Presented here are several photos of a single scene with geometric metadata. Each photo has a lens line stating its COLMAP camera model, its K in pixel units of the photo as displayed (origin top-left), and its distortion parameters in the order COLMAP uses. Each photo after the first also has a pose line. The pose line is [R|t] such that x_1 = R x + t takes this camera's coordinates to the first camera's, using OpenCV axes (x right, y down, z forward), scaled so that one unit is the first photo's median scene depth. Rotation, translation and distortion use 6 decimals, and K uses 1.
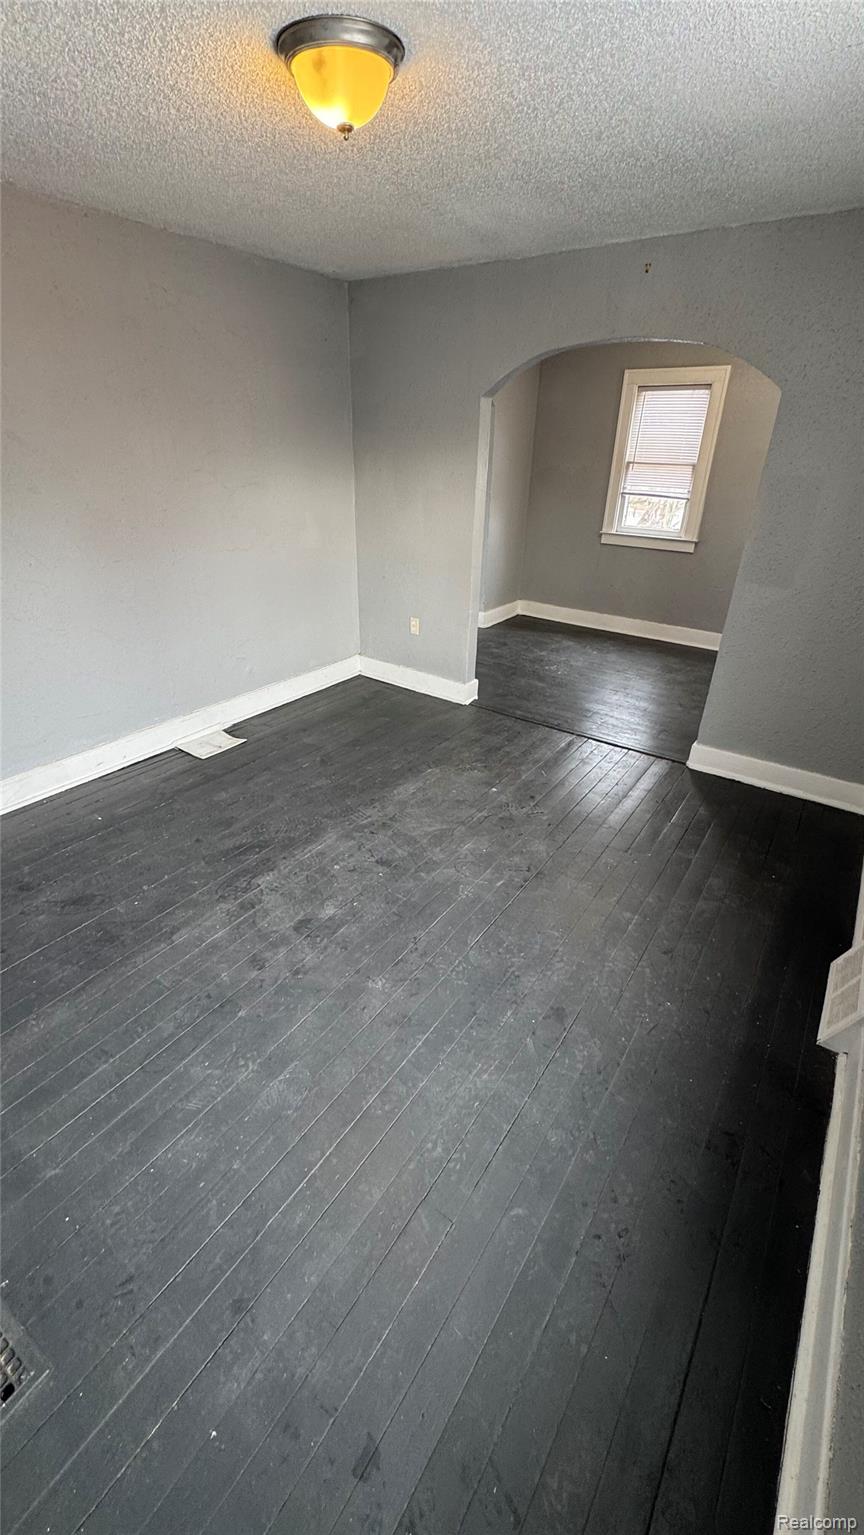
lens RADIAL K [[614.4, 0, 432.0], [0, 614.4, 767.5], [0, 0, 1]] dist [-0.001515, -0.000036]
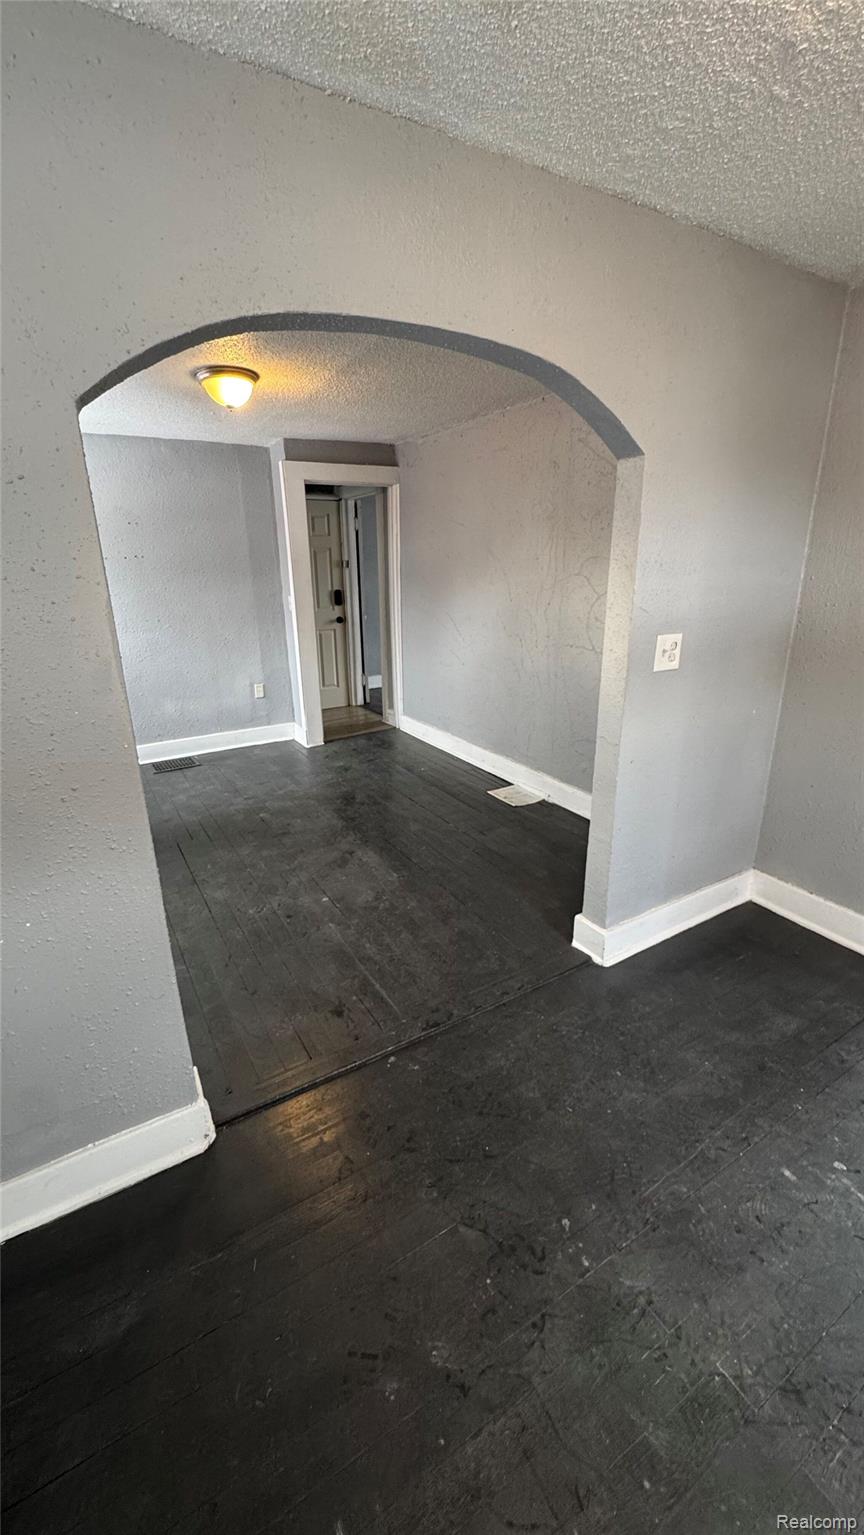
lens RADIAL K [[614.4, 0, 432.0], [0, 614.4, 767.5], [0, 0, 1]] dist [-0.001515, -0.000036]
pose [[-0.413073, 0.273949, -0.868517, 0.473296], [-0.422634, 0.787103, 0.449277, -0.363427], [0.806692, 0.552649, -0.209351, 0.740300]]
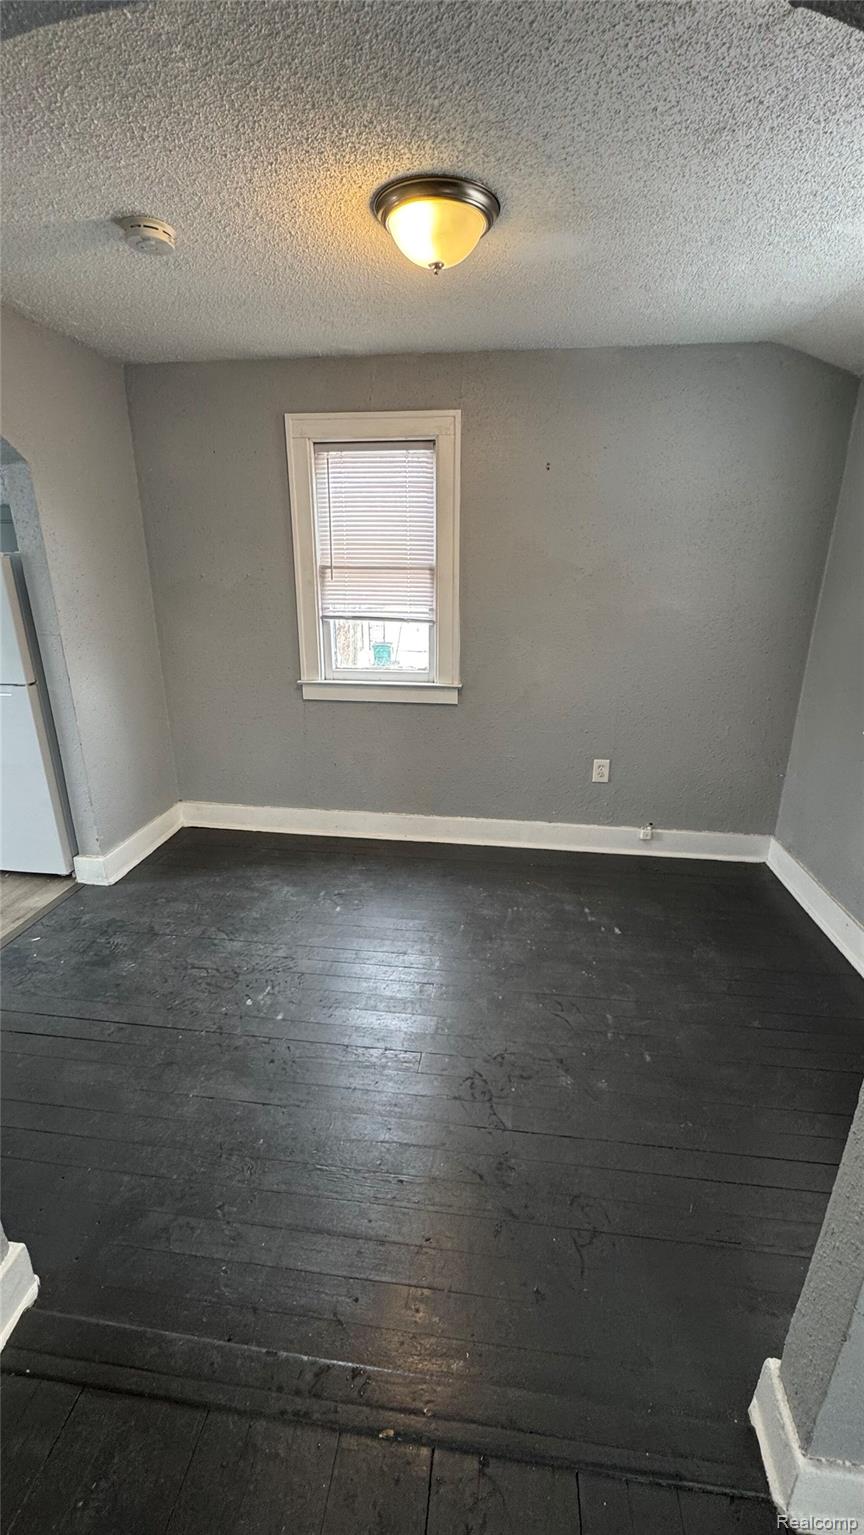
lens RADIAL K [[614.4, 0, 432.0], [0, 614.4, 767.5], [0, 0, 1]] dist [-0.001515, -0.000036]
pose [[0.883711, -0.163862, 0.438411, 0.130316], [0.229261, 0.968189, -0.100251, -0.240073], [-0.408037, 0.189103, 0.893166, 0.492800]]
